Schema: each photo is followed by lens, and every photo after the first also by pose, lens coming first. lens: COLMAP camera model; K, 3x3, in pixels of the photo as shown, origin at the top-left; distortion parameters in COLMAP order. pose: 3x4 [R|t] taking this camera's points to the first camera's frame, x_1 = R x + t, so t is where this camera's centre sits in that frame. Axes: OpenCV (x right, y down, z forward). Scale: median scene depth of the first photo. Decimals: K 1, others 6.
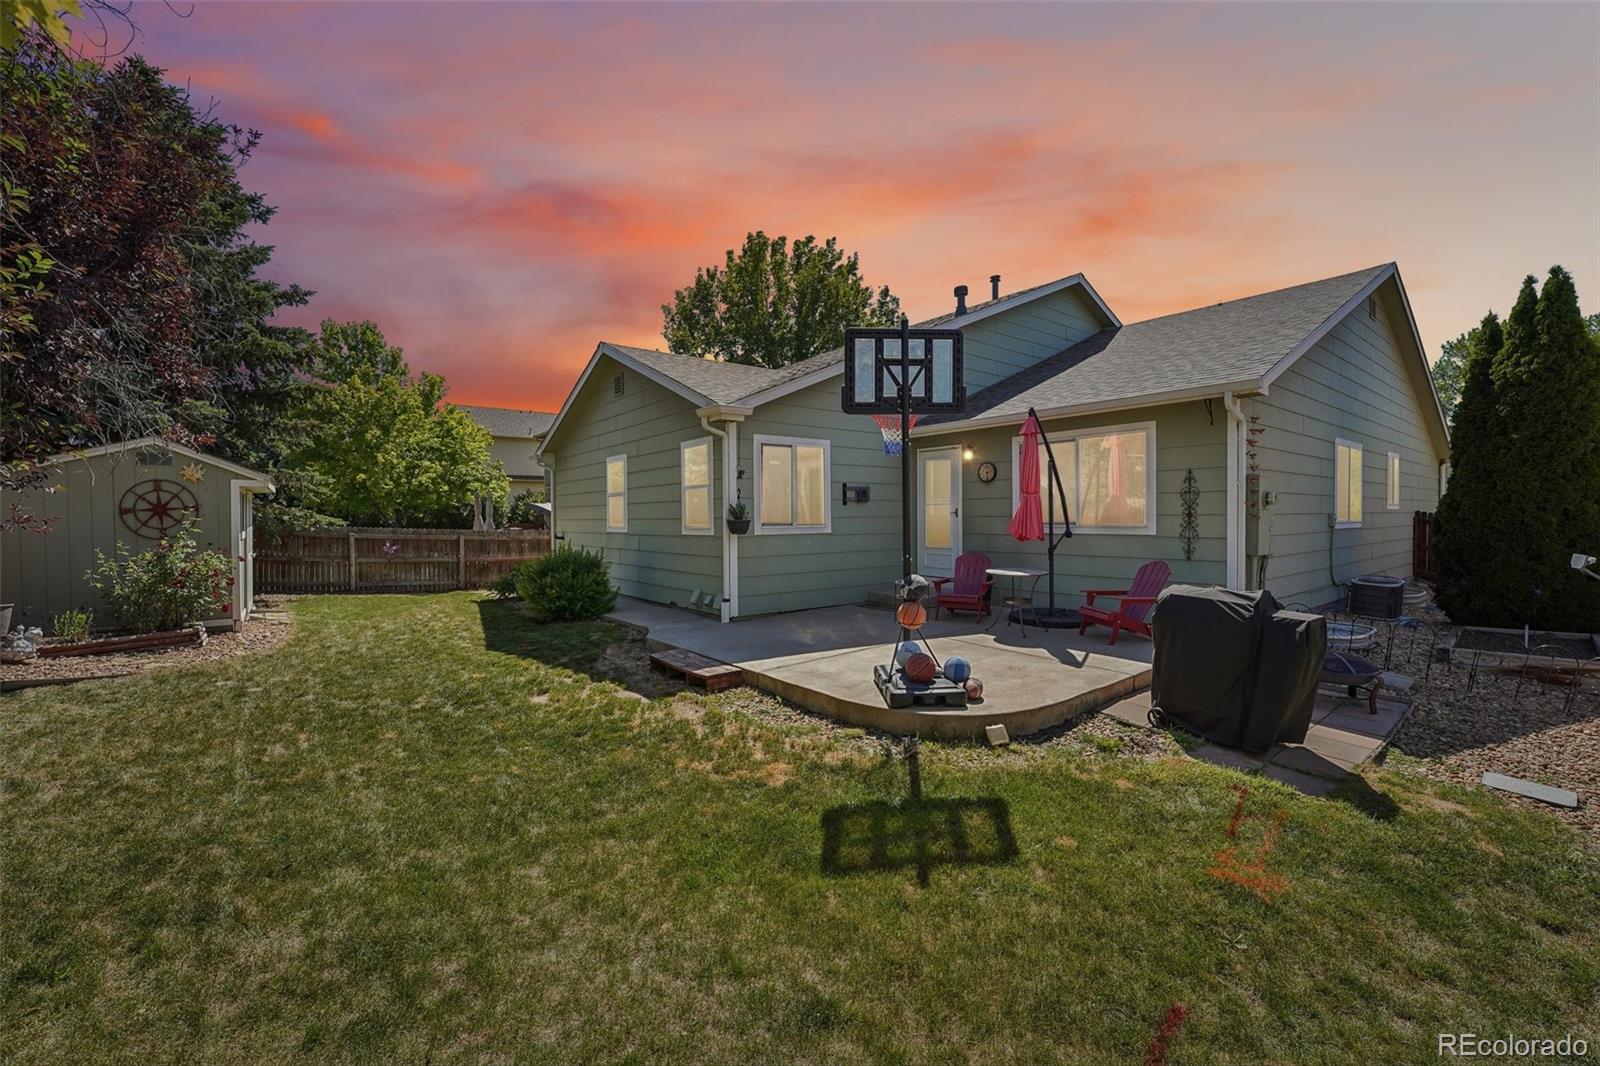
lens RADIAL K [[656.7, 0, 795.1], [0, 656.7, 530.6], [0, 0, 1]] dist [-0.027772, 0.002451]
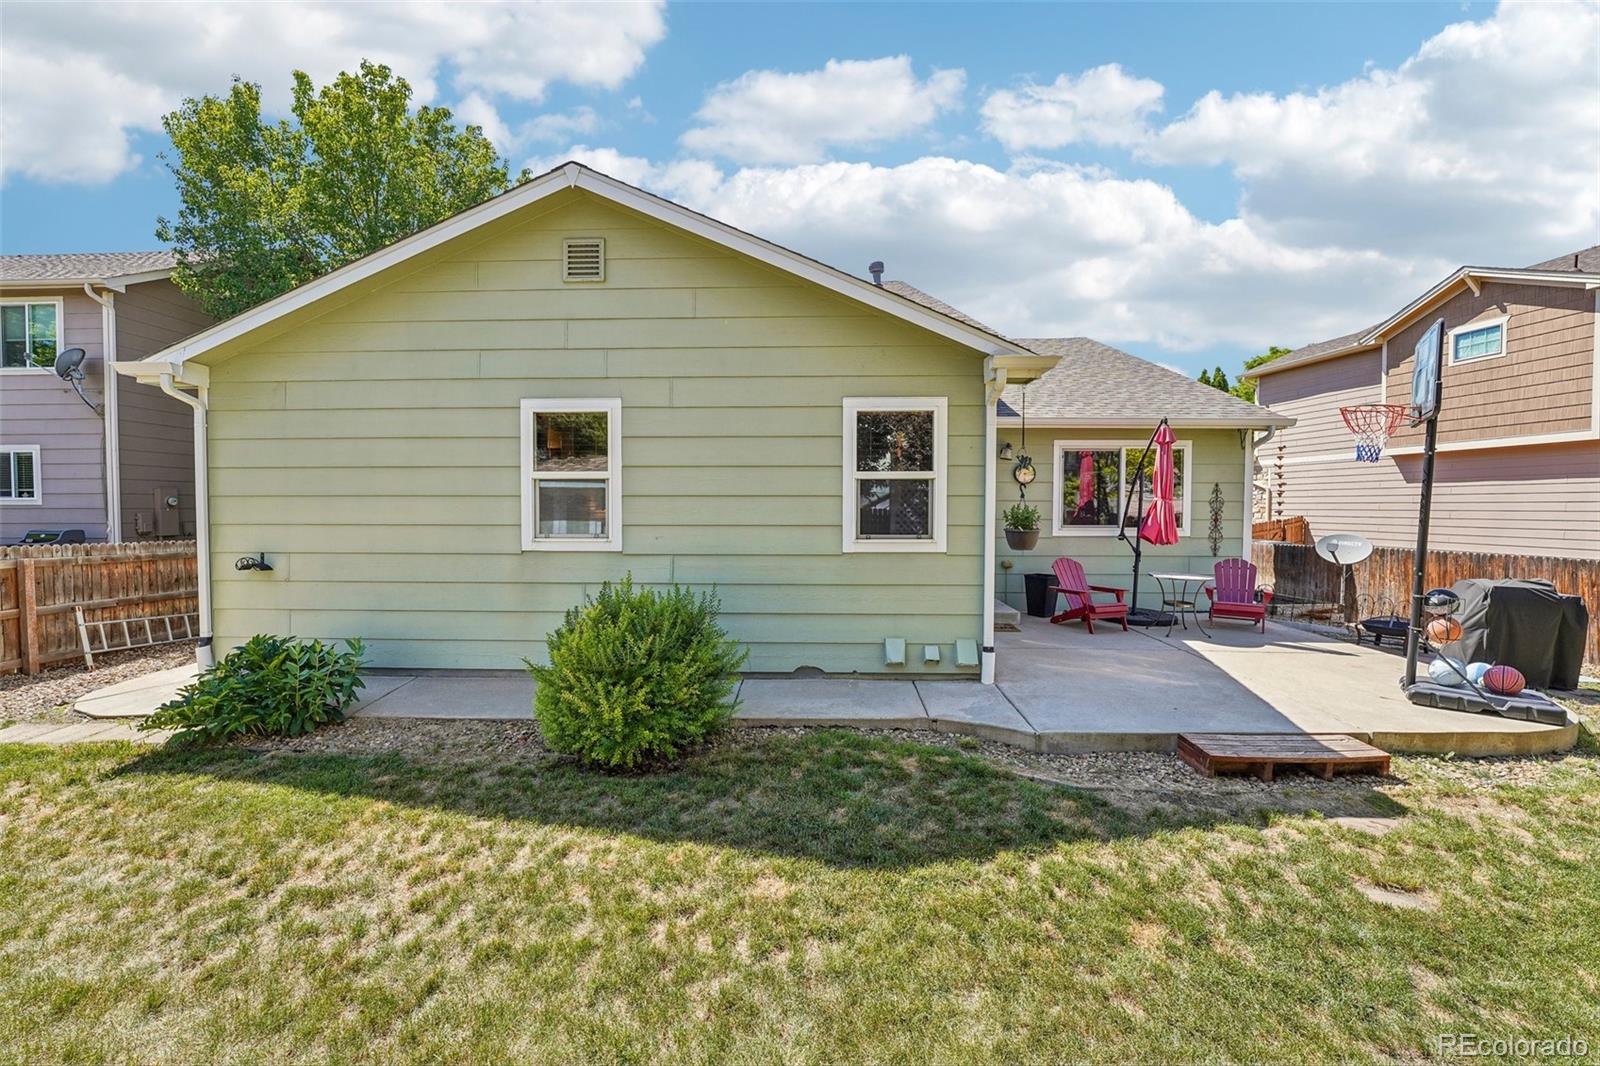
lens RADIAL K [[656.7, 0, 798.5], [0, 656.7, 523.7], [0, 0, 1]] dist [-0.027772, 0.002451]
pose [[0.631494, -0.008532, 0.775334, -0.968624], [0.008842, 0.999954, 0.003802, -0.031960], [-0.775331, 0.004455, 0.631540, 0.952607]]
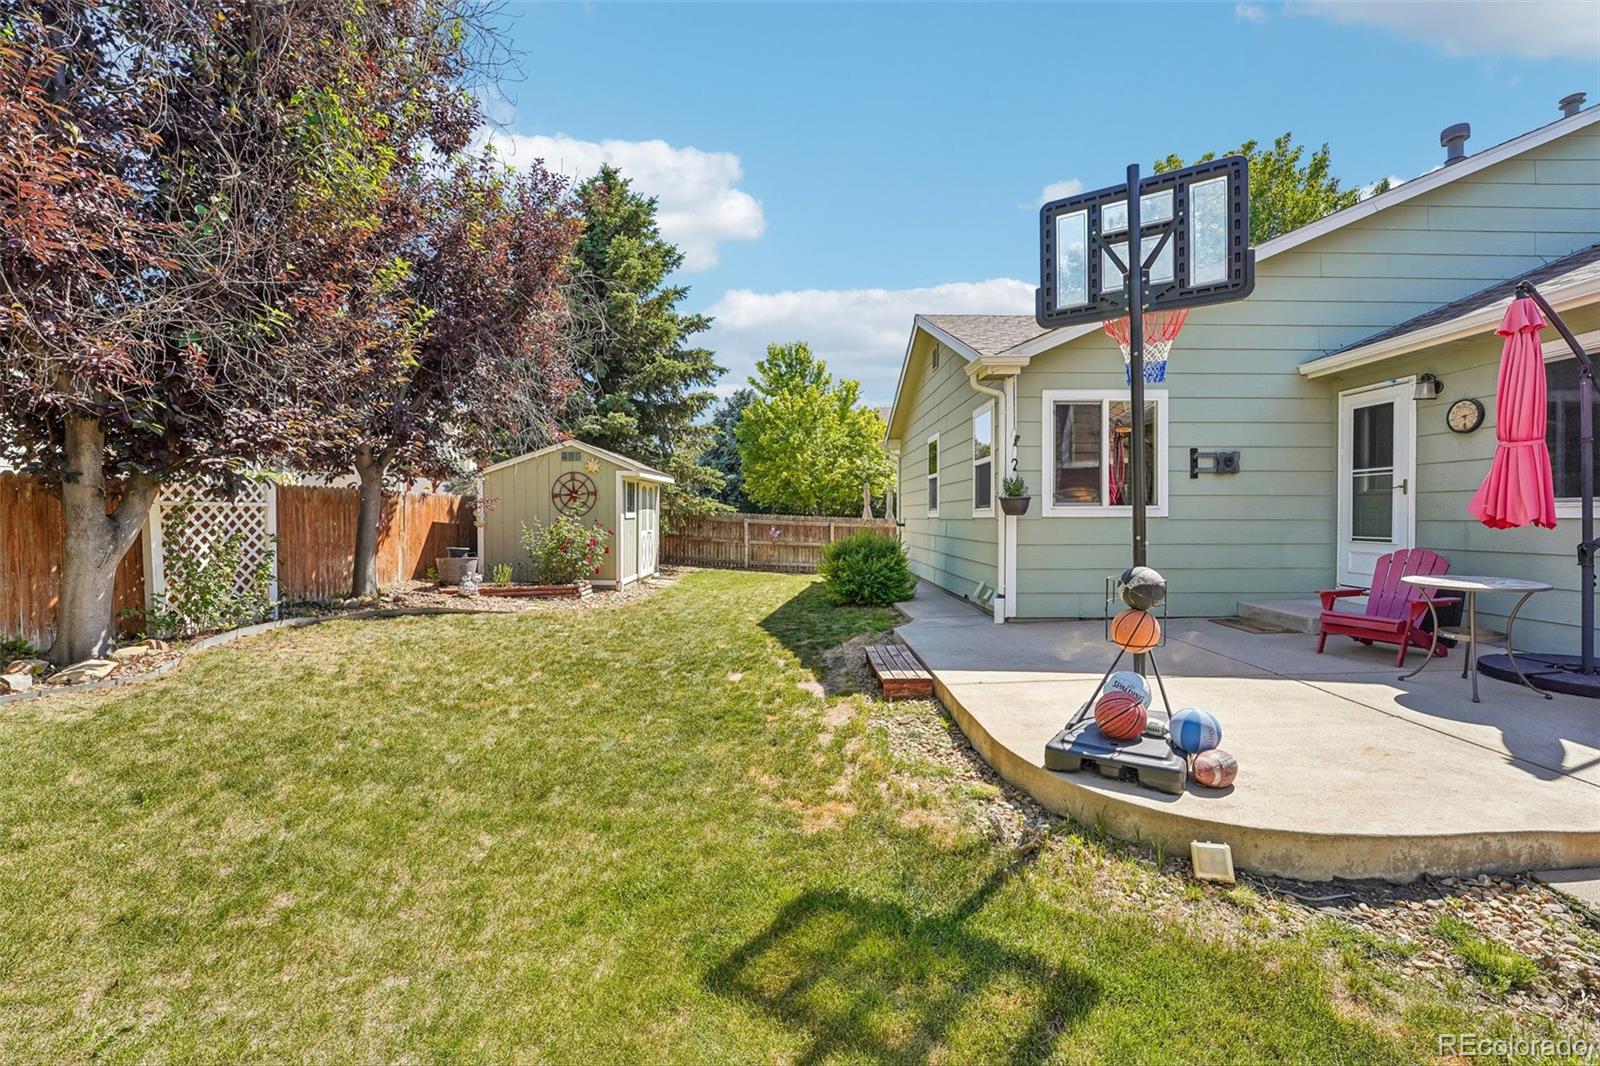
lens RADIAL K [[656.7, 0, 794.8], [0, 656.7, 527.8], [0, 0, 1]] dist [-0.027772, 0.002451]
pose [[0.786299, 0.015594, -0.617649, 0.297845], [-0.015608, 0.999864, 0.005373, 0.031227], [0.617649, 0.005416, 0.786436, 0.298406]]
